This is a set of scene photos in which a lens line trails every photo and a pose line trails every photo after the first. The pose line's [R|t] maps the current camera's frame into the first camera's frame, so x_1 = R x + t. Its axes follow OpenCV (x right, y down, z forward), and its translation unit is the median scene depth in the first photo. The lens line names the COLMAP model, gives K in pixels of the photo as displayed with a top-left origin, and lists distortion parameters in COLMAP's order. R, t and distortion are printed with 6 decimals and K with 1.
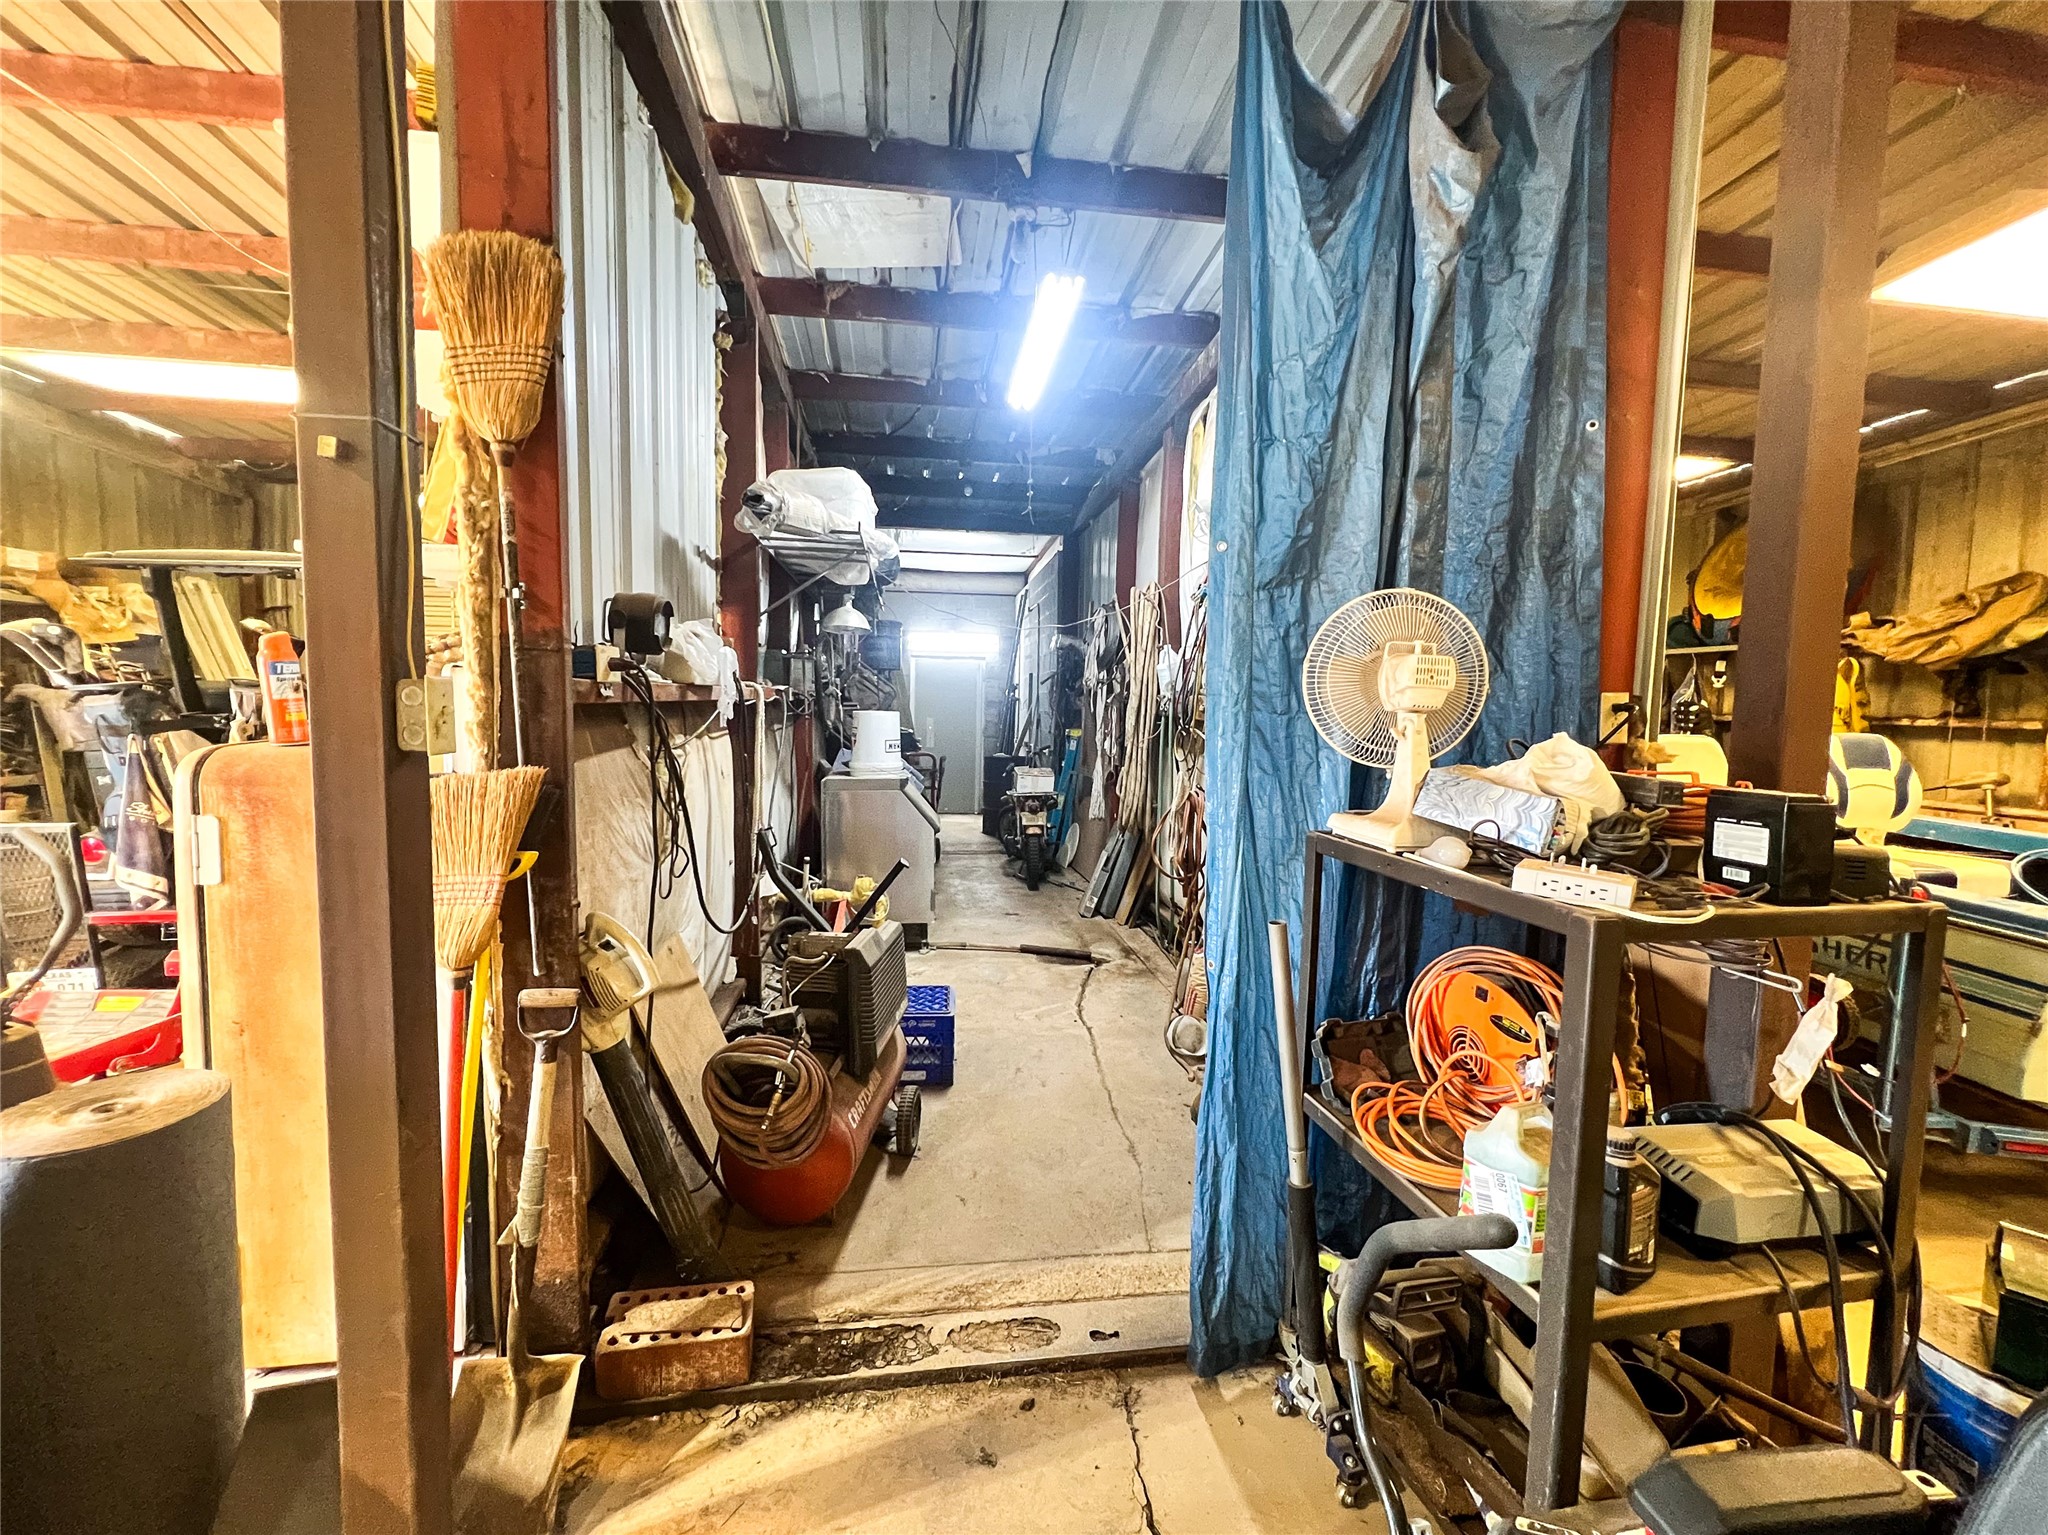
lens RADIAL K [[832.0, 0, 1024.0], [0, 832.0, 767.5], [0, 0, 1]] dist [-0.001786, -0.000124]
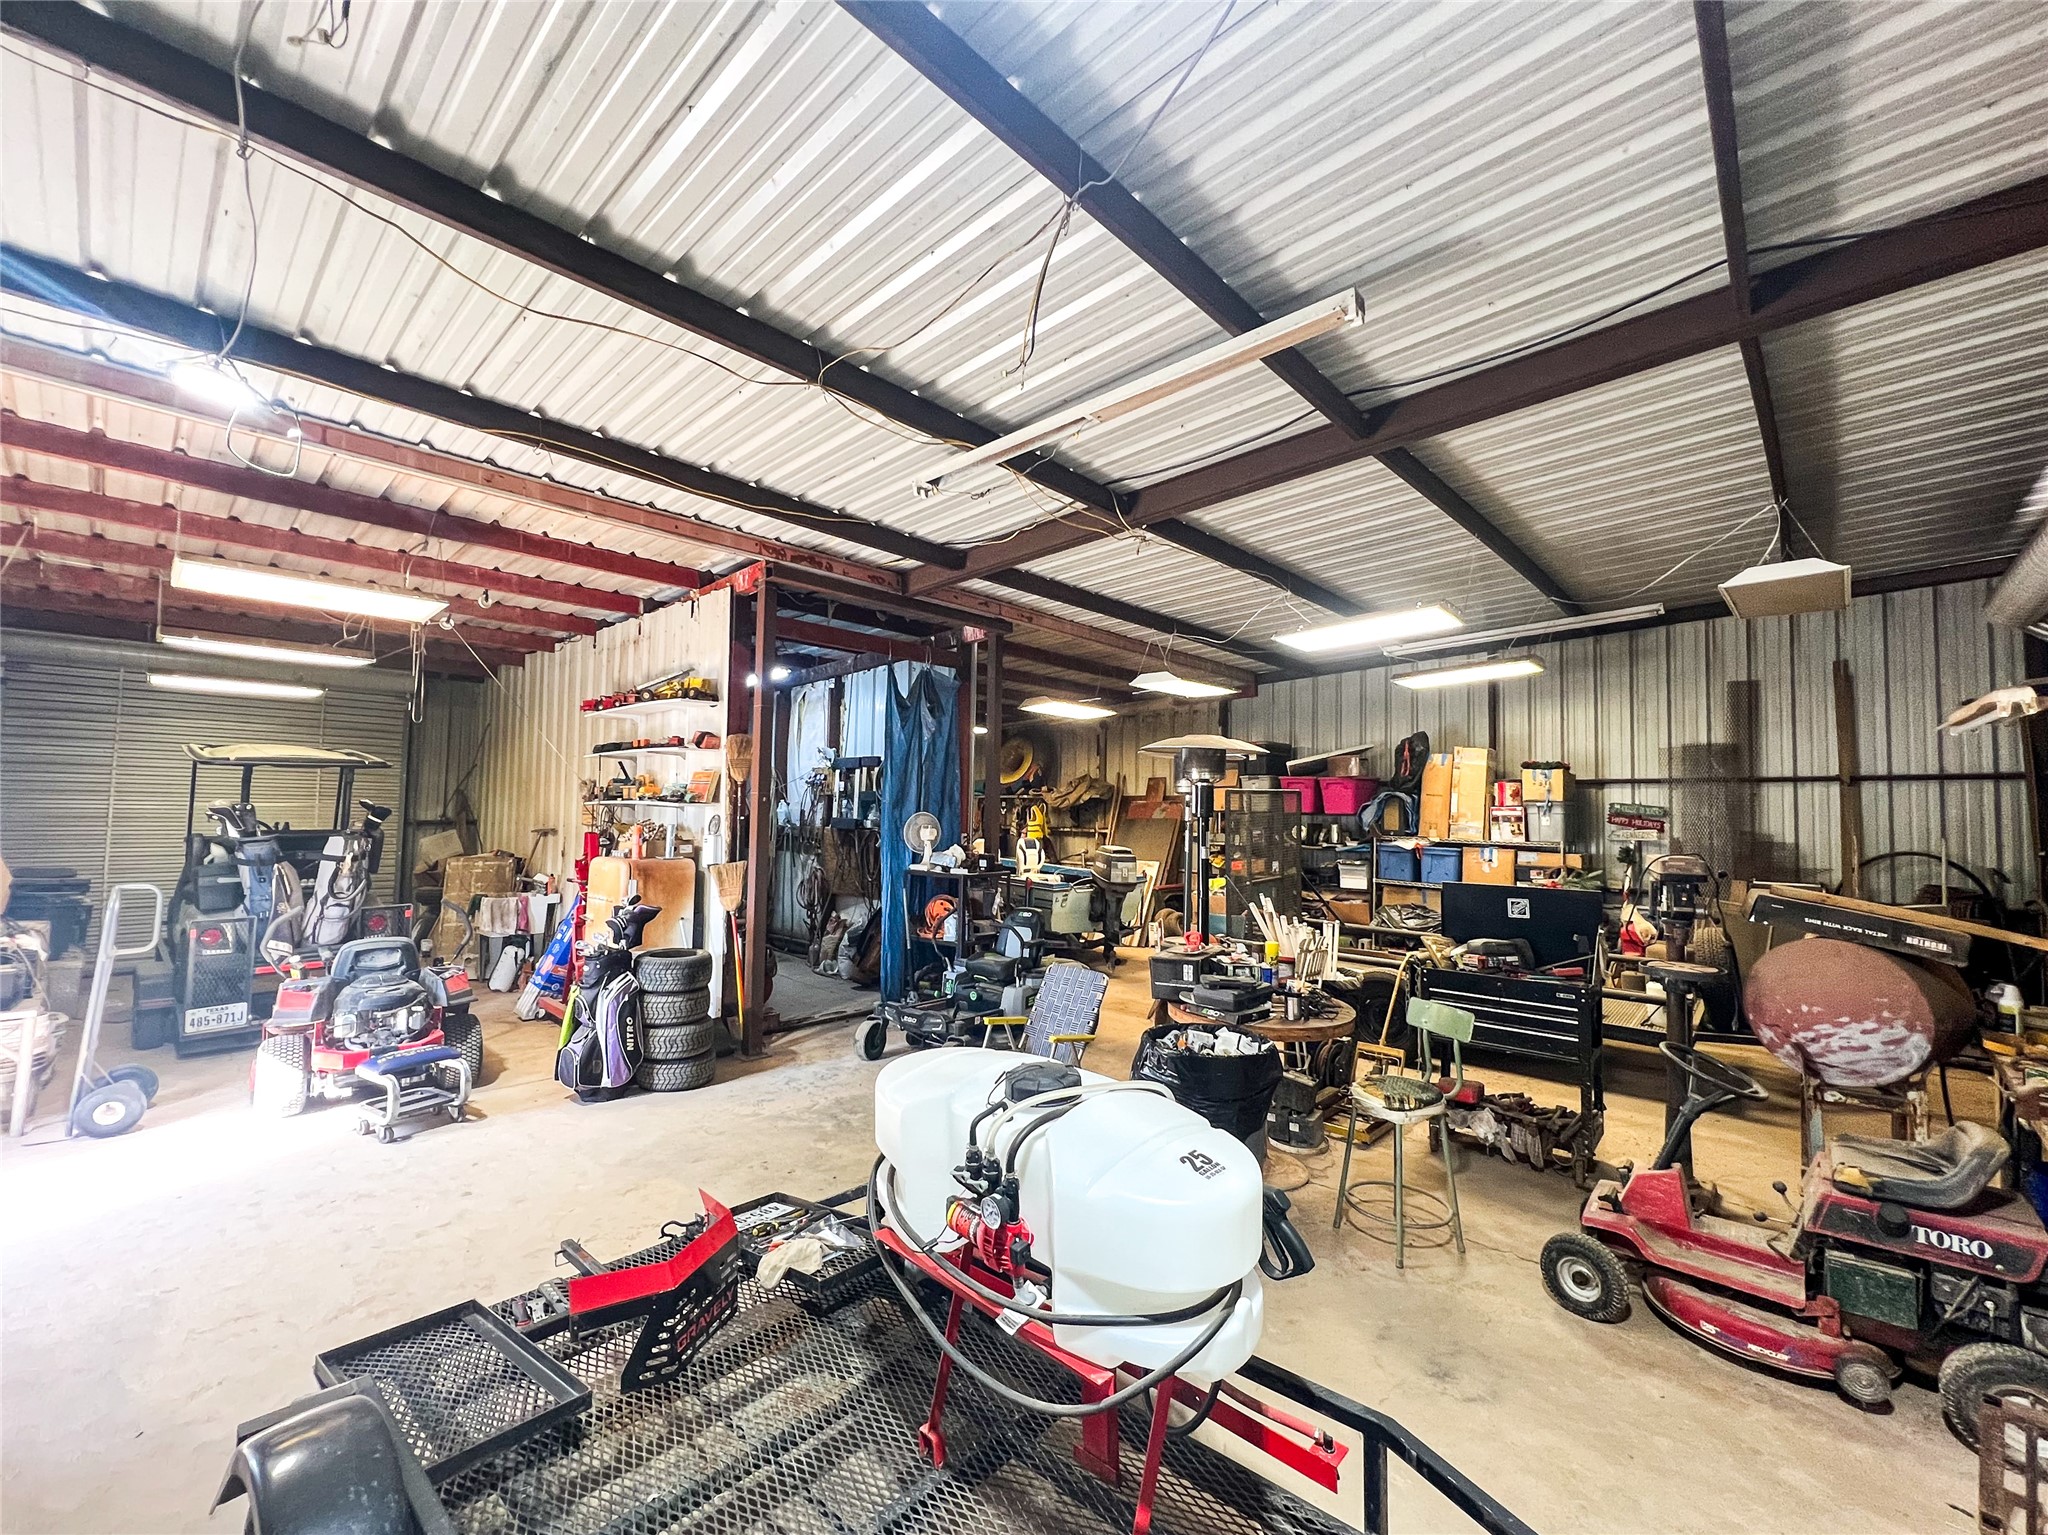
lens RADIAL K [[848.8, 0, 1024.0], [0, 848.8, 767.5], [0, 0, 1]] dist [-0.000162, -0.000001]
pose [[0.774074, 0.025320, 0.632589, -1.831096], [0.049632, 0.993698, -0.100507, 0.027696], [-0.631147, 0.109196, 0.767939, -2.599590]]
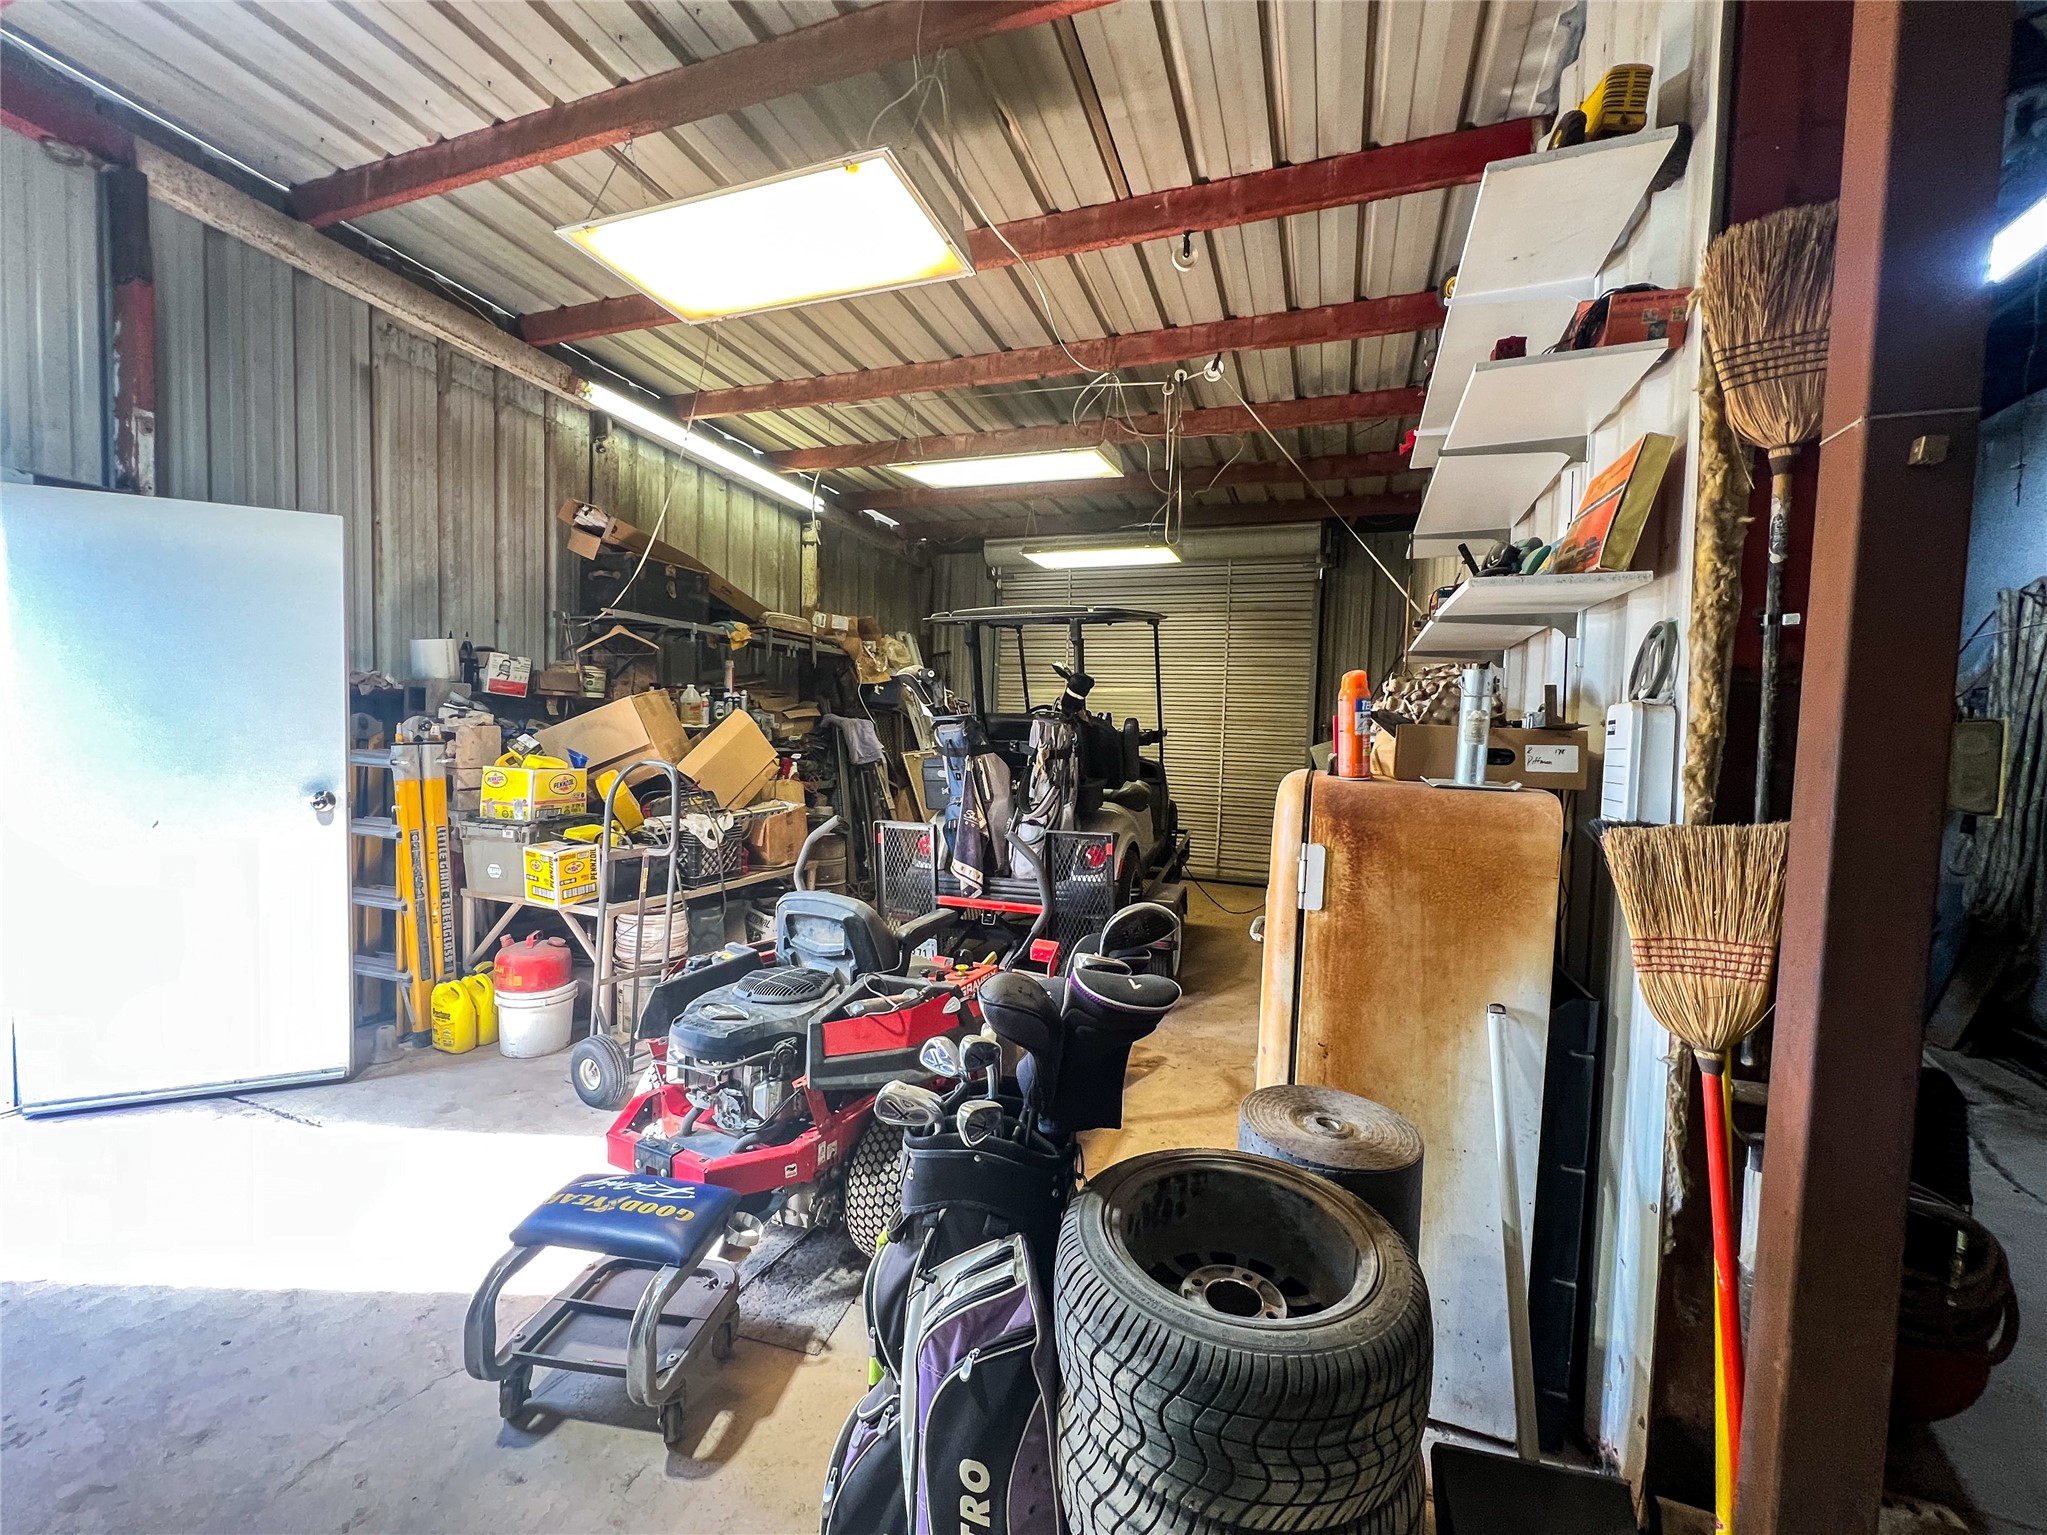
lens RADIAL K [[827.1, 0, 1023.5], [0, 827.1, 767.5], [0, 0, 1]] dist [0.000446, 0.000182]
pose [[0.877456, 0.034279, -0.478431, -0.745721], [-0.050805, 0.998474, -0.021637, 0.001228], [0.476959, 0.043292, 0.877859, -0.099331]]
